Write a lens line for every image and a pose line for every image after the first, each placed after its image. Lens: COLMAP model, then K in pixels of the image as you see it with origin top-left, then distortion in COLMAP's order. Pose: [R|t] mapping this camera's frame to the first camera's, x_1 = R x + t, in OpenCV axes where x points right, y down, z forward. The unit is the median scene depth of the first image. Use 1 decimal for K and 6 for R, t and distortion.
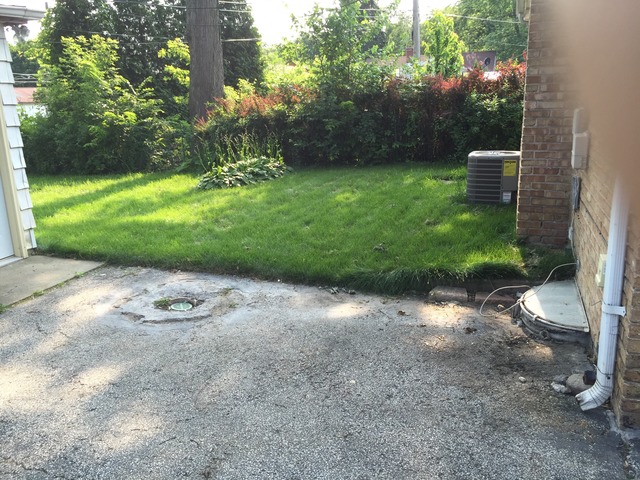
lens RADIAL K [[545.0, 0, 318.4], [0, 545.0, 238.4], [0, 0, 1]] dist [0.076406, -0.122077]
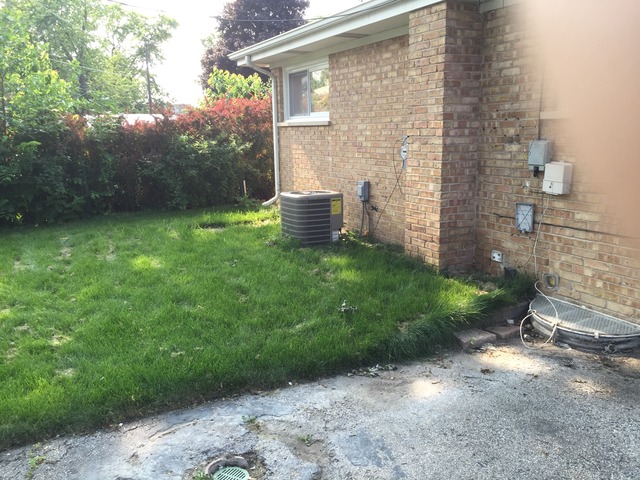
lens RADIAL K [[545.0, 0, 318.4], [0, 545.0, 238.4], [0, 0, 1]] dist [0.076406, -0.122077]
pose [[0.689601, -0.119876, 0.714199, -0.427047], [0.179224, 0.983776, -0.007928, -0.075759], [-0.701662, 0.133469, 0.699898, 0.372297]]
